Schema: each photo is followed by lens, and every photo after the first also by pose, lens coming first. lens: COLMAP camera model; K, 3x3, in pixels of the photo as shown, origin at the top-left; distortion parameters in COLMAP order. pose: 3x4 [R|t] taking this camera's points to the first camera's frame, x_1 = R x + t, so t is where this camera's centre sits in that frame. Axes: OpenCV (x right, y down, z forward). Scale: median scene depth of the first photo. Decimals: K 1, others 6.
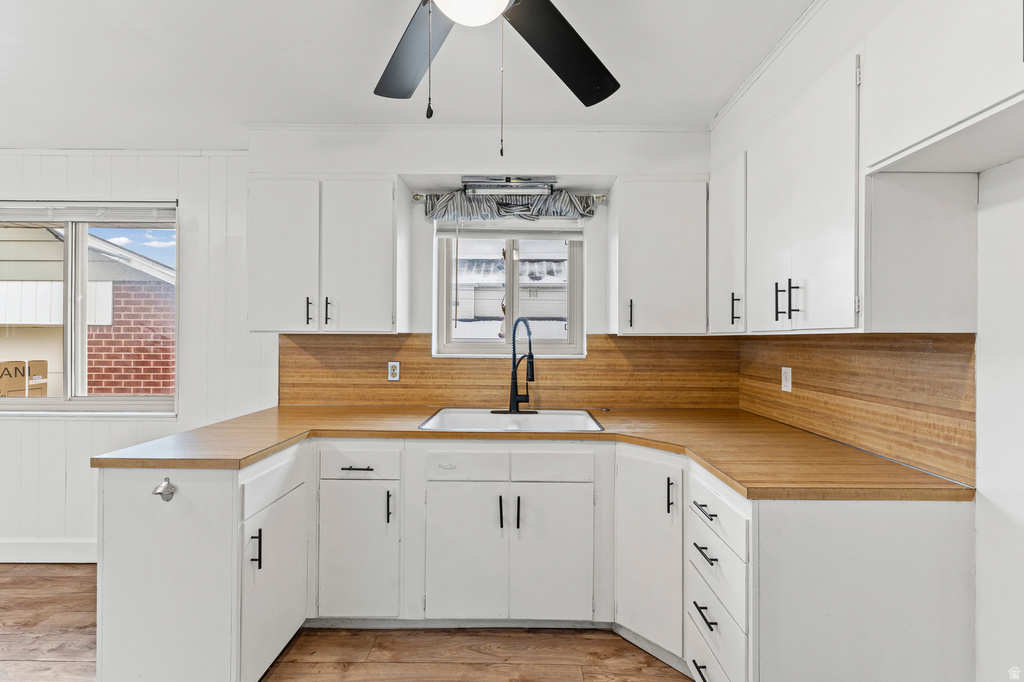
lens RADIAL K [[431.6, 0, 521.3], [0, 431.6, 333.3], [0, 0, 1]] dist [0.006556, 0.000103]
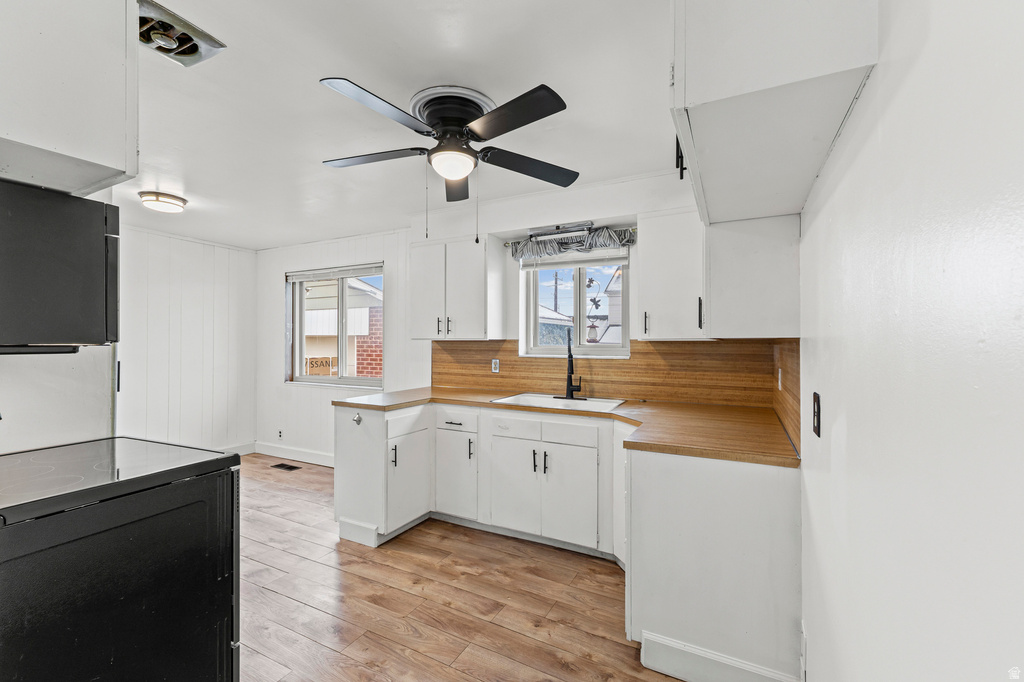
lens RADIAL K [[431.6, 0, 518.1], [0, 431.6, 335.1], [0, 0, 1]] dist [0.006556, 0.000103]
pose [[0.891166, -0.010341, -0.453560, 0.441131], [0.006502, 0.999929, -0.010023, -0.000484], [0.453631, 0.005983, 0.891169, -0.260224]]
